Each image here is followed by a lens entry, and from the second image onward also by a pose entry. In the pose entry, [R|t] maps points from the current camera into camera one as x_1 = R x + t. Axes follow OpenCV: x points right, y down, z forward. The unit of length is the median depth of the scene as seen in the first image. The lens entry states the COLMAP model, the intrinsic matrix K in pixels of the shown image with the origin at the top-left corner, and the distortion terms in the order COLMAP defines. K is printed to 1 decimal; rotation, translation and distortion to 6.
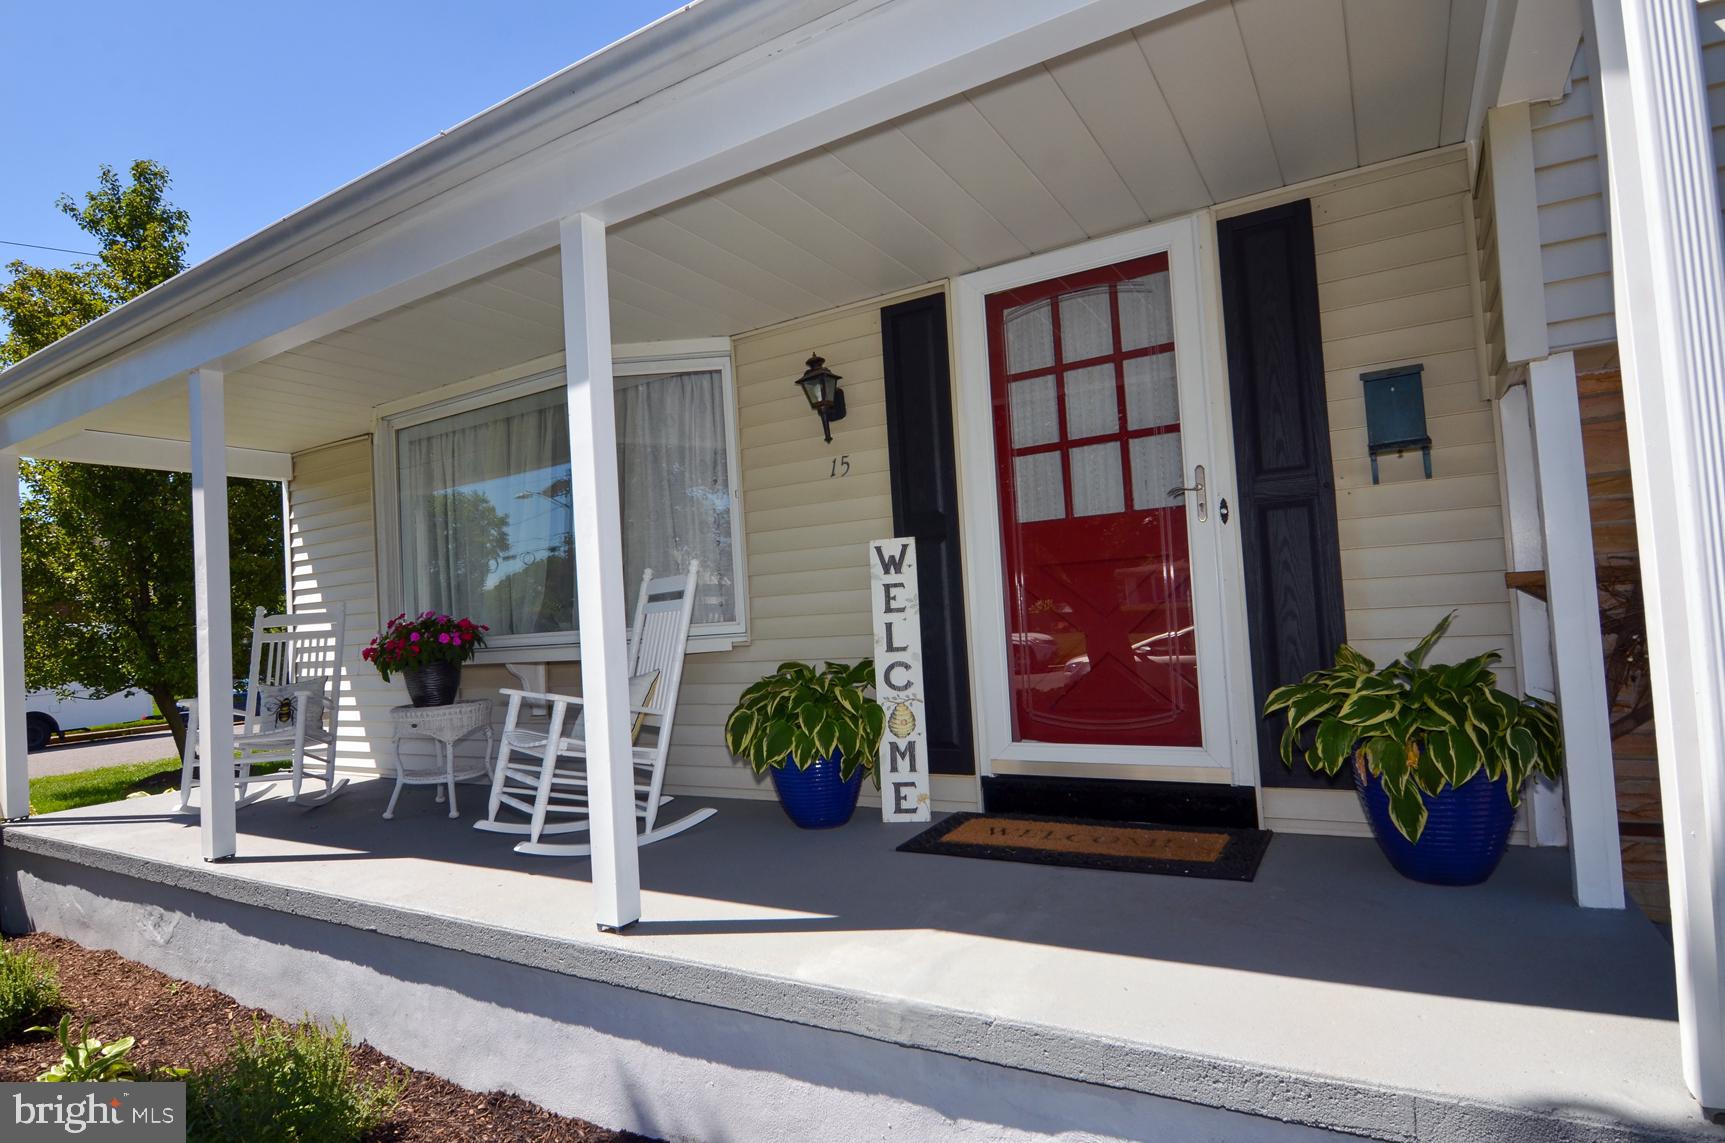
lens RADIAL K [[848.1, 0, 874.5], [0, 848.1, 586.9], [0, 0, 1]] dist [-0.004442, -0.005364]
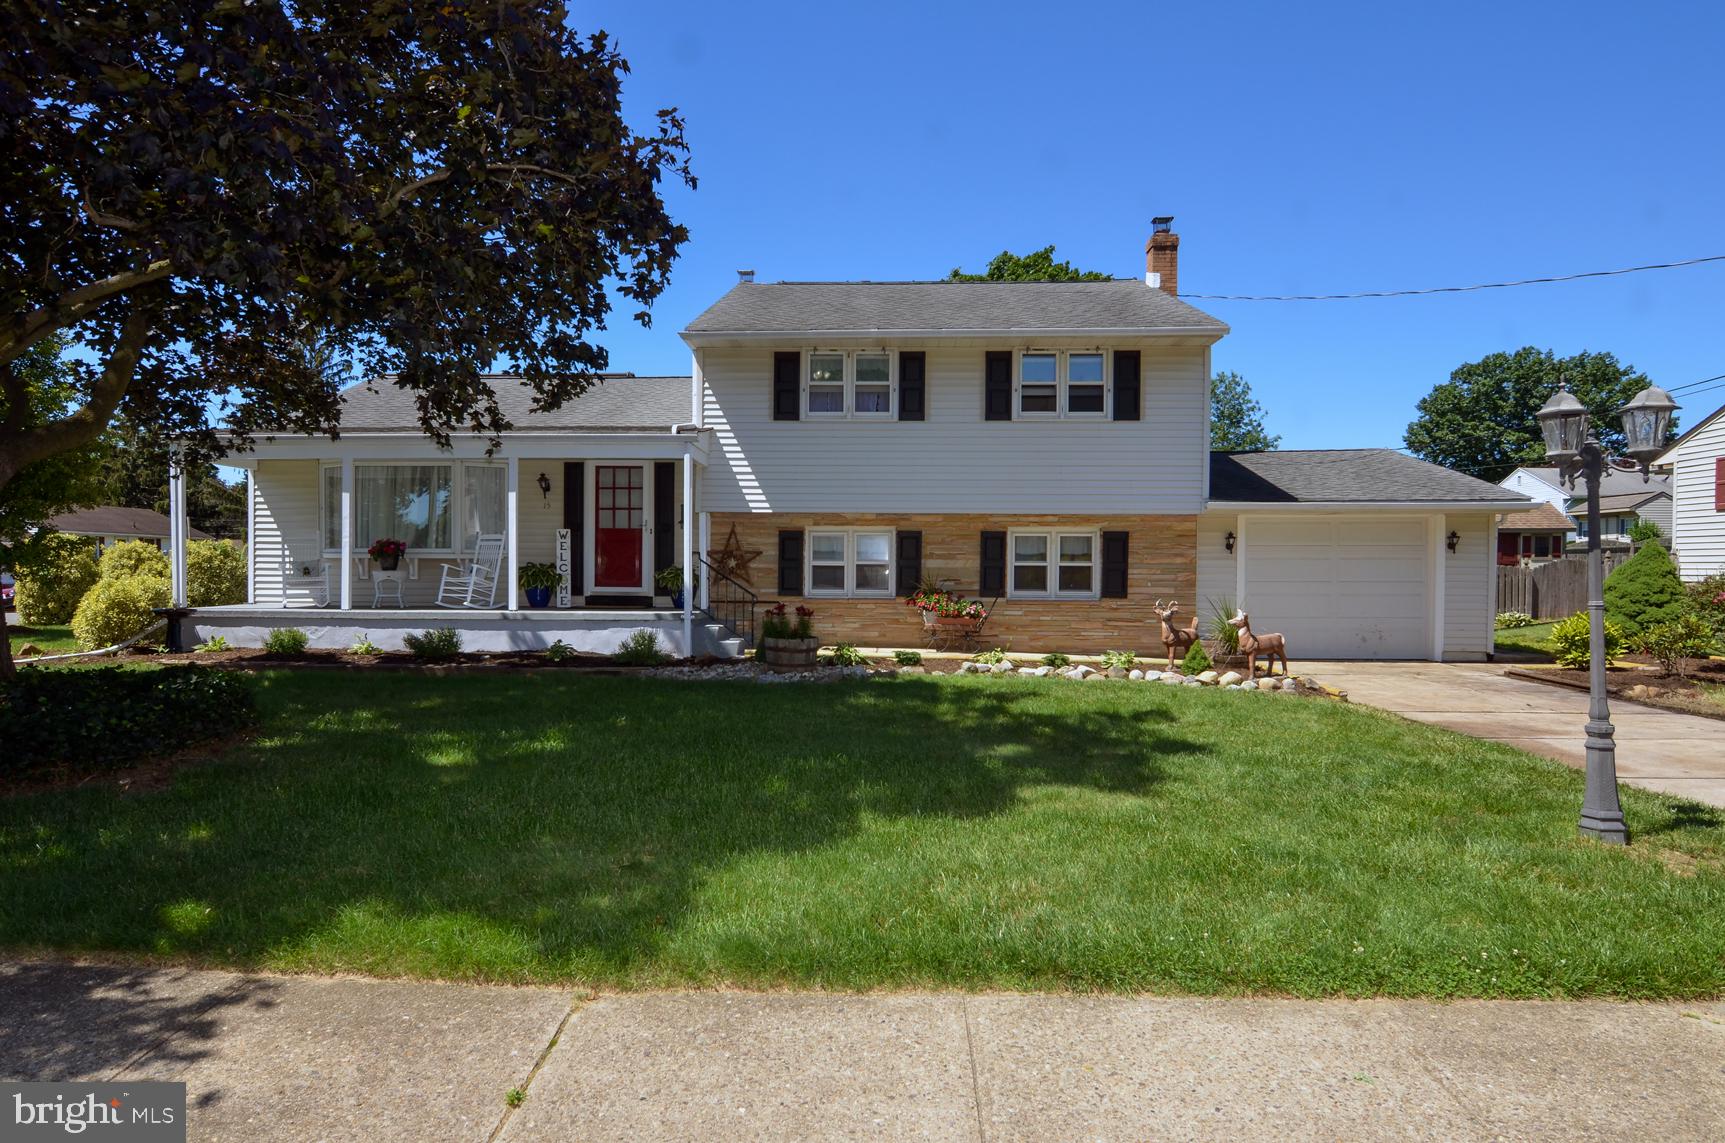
lens RADIAL K [[1019.0, 0, 851.0], [0, 1019.0, 579.0], [0, 0, 1]] dist [-0.001031, -0.002779]
pose [[0.890698, 0.058448, 0.450822, -0.824312], [-0.076689, 0.996806, 0.022283, -0.036343], [-0.448080, -0.054420, 0.892336, -3.377171]]
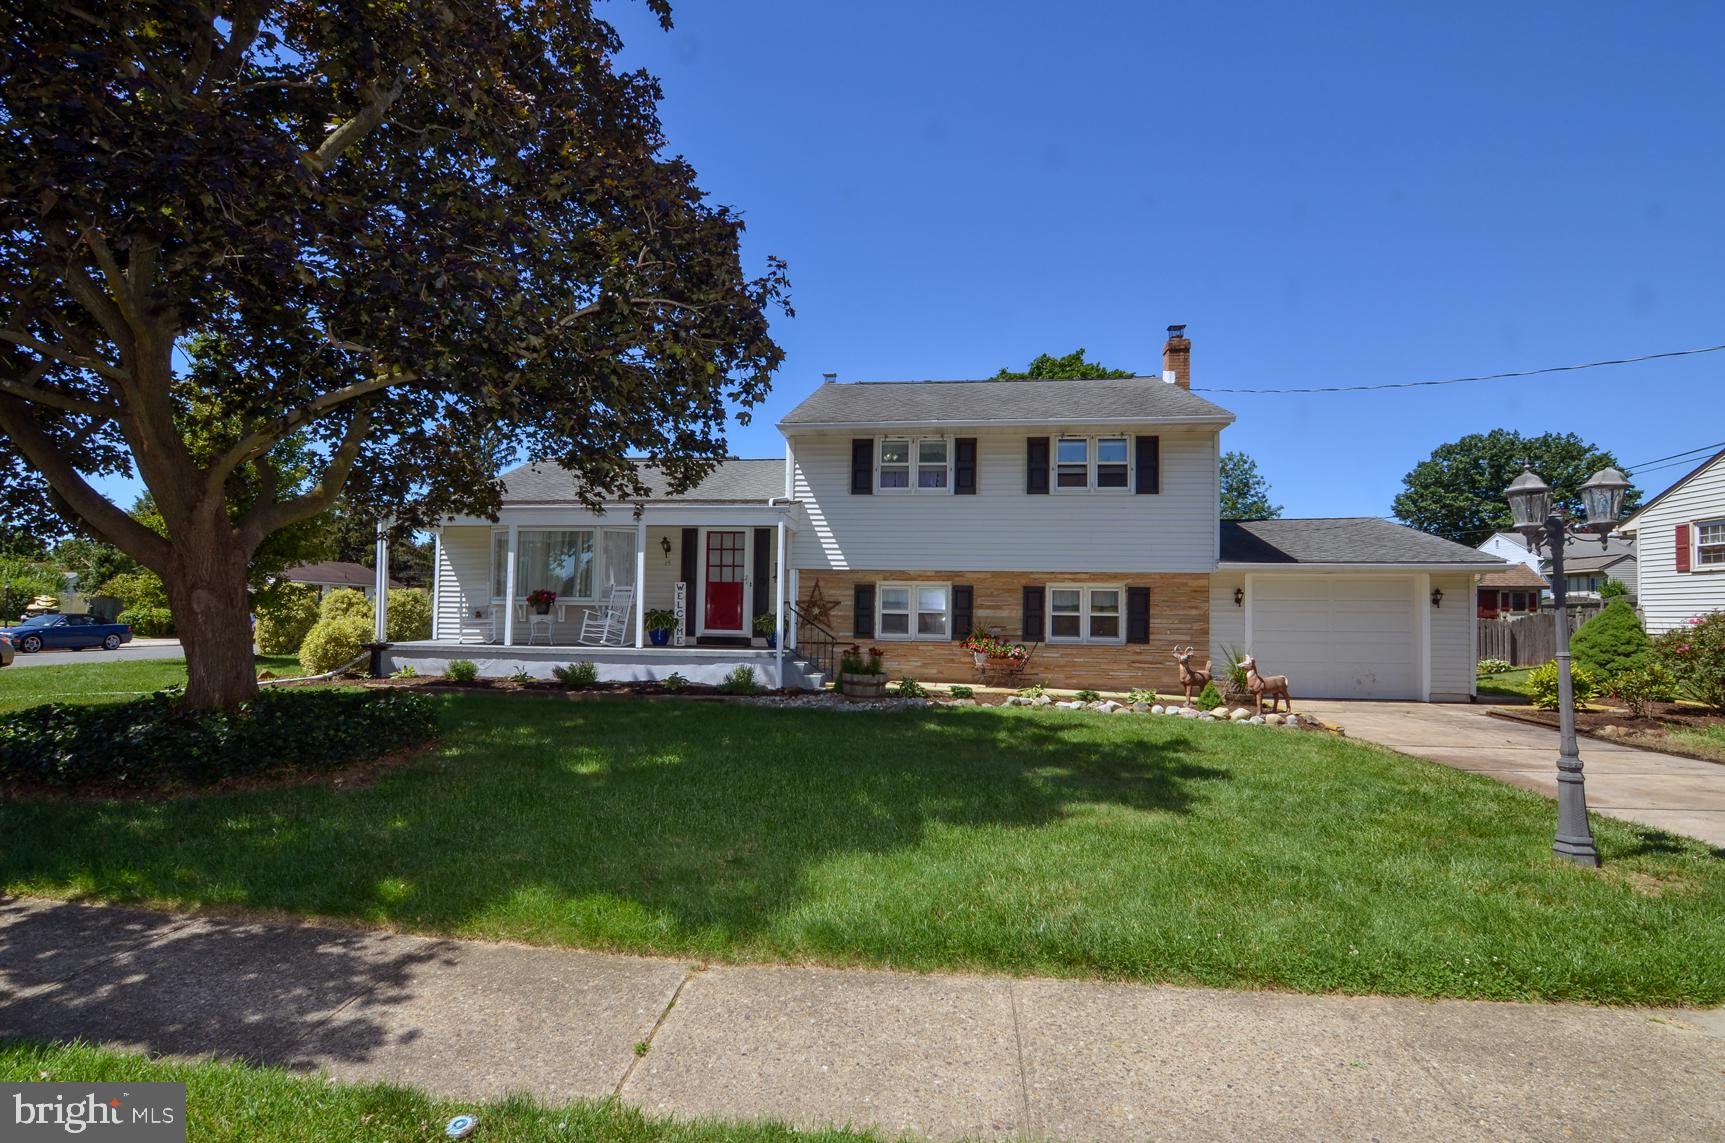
lens RADIAL K [[848.1, 0, 848.9], [0, 848.1, 578.8], [0, 0, 1]] dist [-0.004442, -0.005364]
pose [[0.921653, 0.087237, 0.378081, -0.840028], [-0.084281, 0.996143, -0.024393, -0.041539], [-0.378751, -0.009384, 0.925451, -3.397307]]
